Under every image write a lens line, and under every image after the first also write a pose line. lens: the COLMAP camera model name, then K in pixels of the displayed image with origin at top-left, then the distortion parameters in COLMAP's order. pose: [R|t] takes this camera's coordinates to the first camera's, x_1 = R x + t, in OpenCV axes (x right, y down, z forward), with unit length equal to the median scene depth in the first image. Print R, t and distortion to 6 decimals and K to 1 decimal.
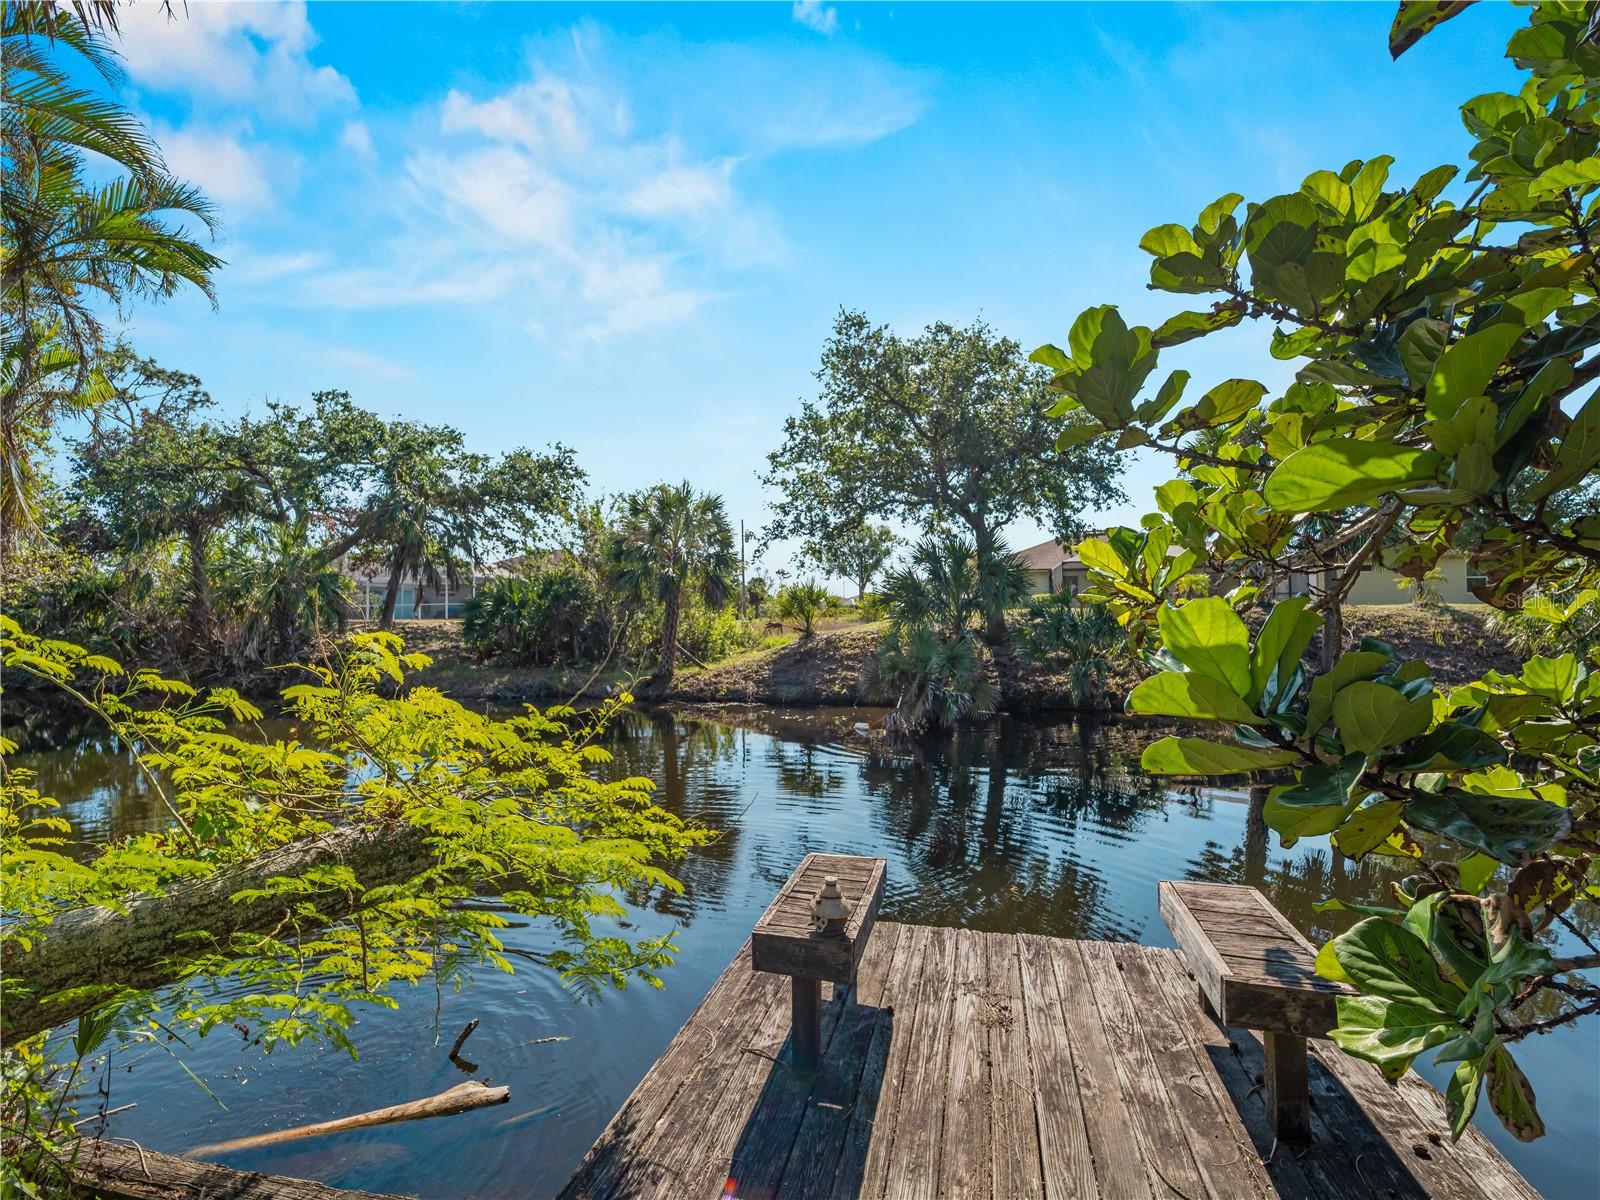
lens RADIAL K [[726.4, 0, 797.7], [0, 726.4, 607.4], [0, 0, 1]] dist [-0.001855, -0.000135]
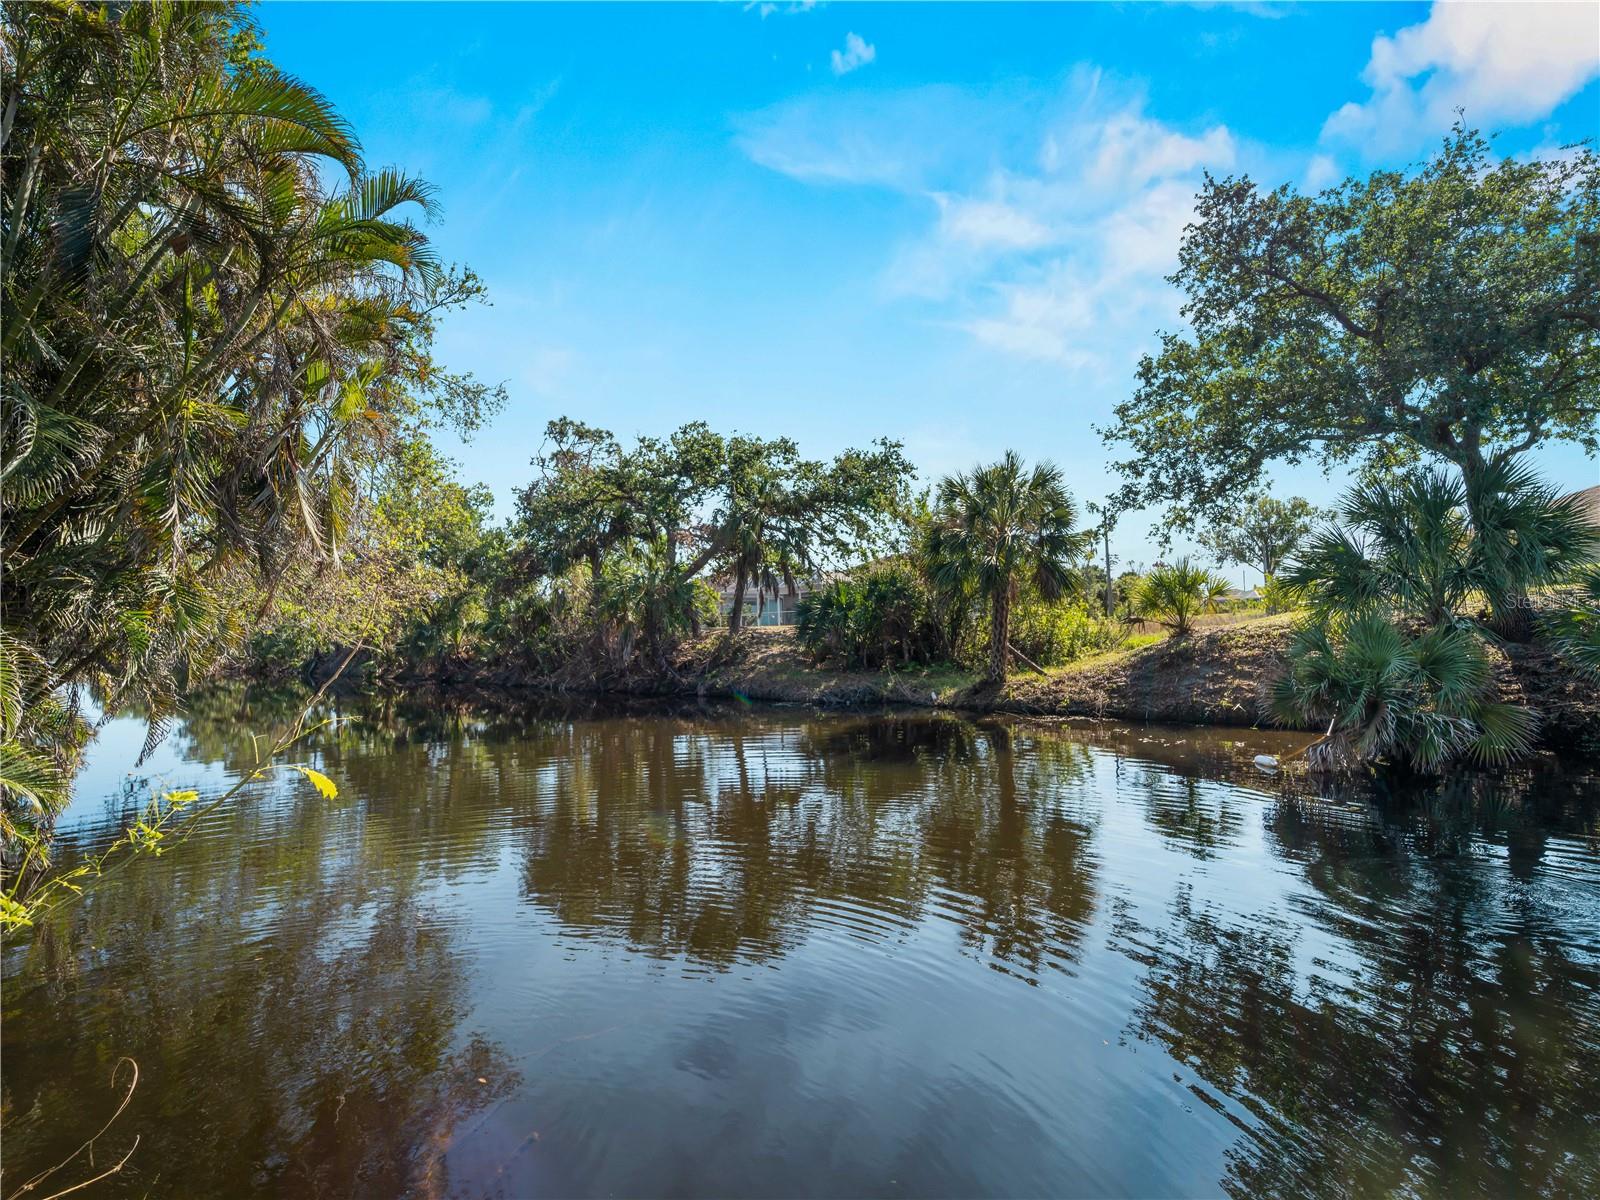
lens RADIAL K [[722.6, 0, 796.0], [0, 722.6, 604.7], [0, 0, 1]] dist [0.001669, -0.000228]
pose [[0.880062, -0.037776, -0.473353, 0.018272], [0.033556, 0.999286, -0.017360, 0.008766], [0.473671, -0.000606, 0.880701, 0.126897]]
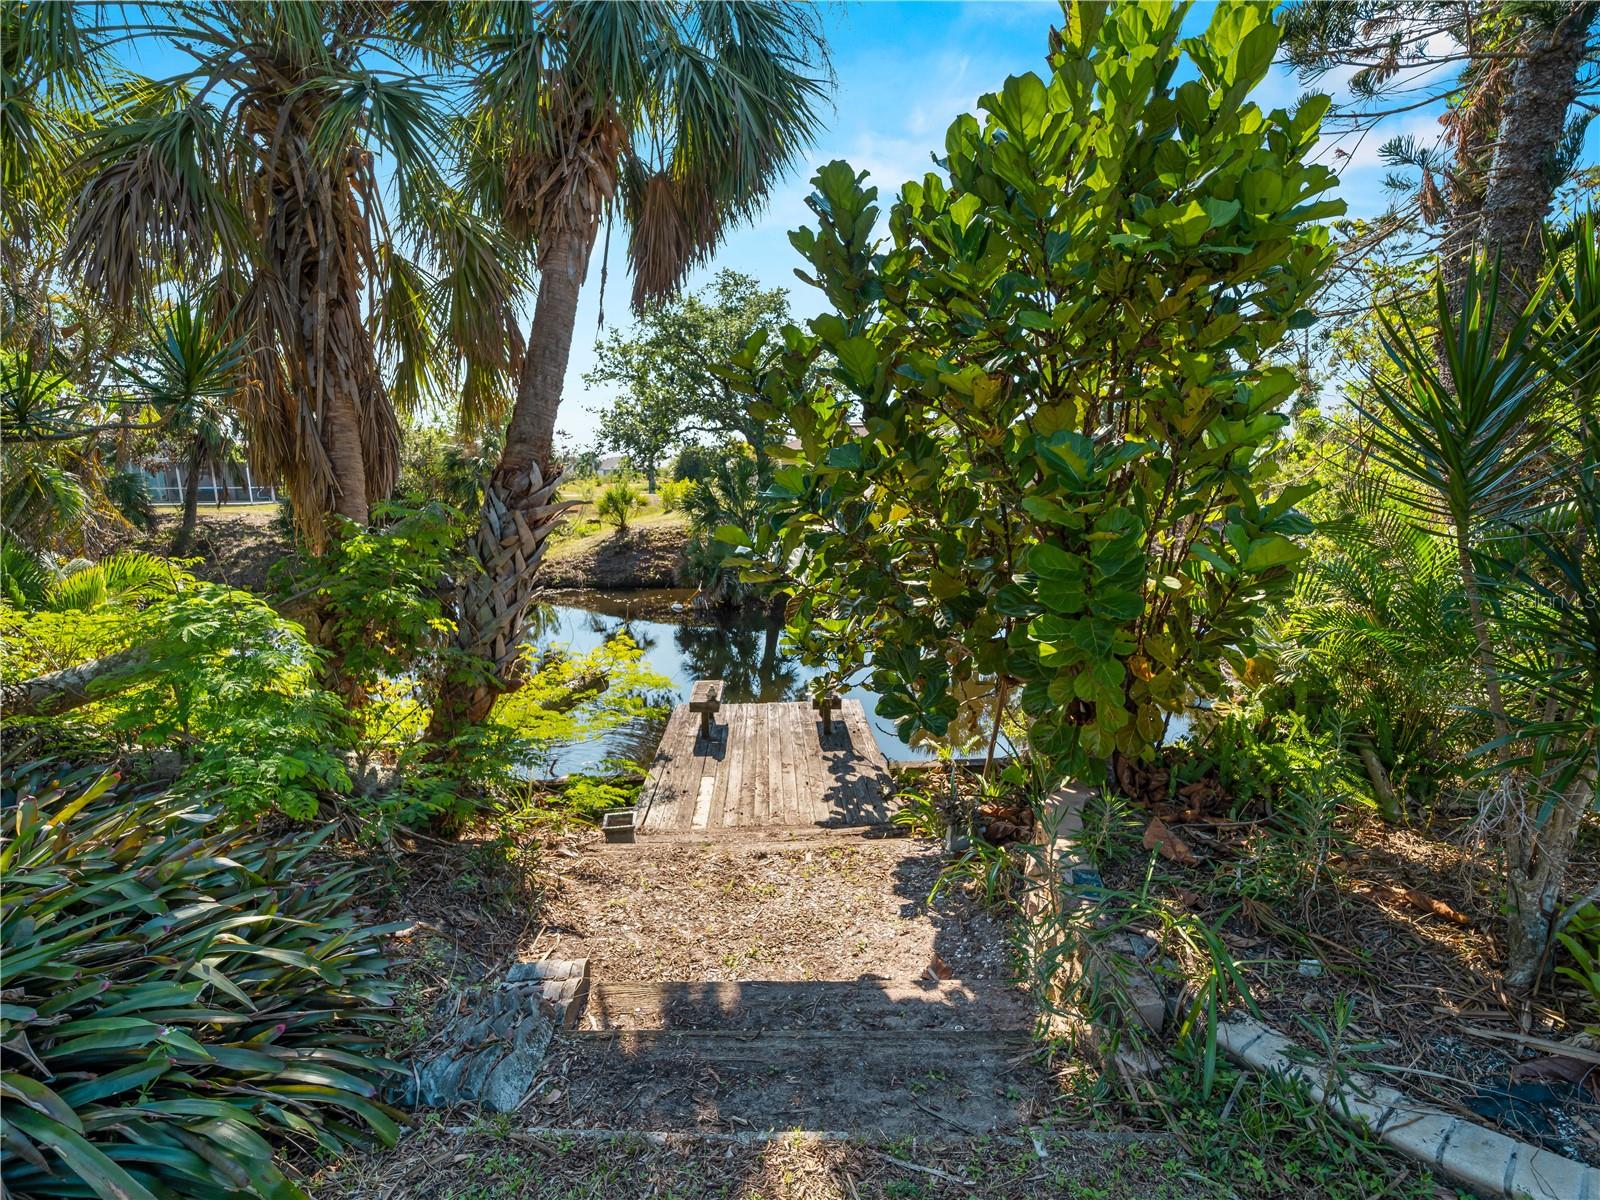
lens RADIAL K [[726.4, 0, 797.7], [0, 726.4, 607.4], [0, 0, 1]] dist [-0.001855, -0.000135]
pose [[0.957405, -0.053055, 0.283832, -0.058347], [-0.004025, 0.980427, 0.196842, -0.074686], [-0.288720, -0.189600, 0.938452, -0.255224]]
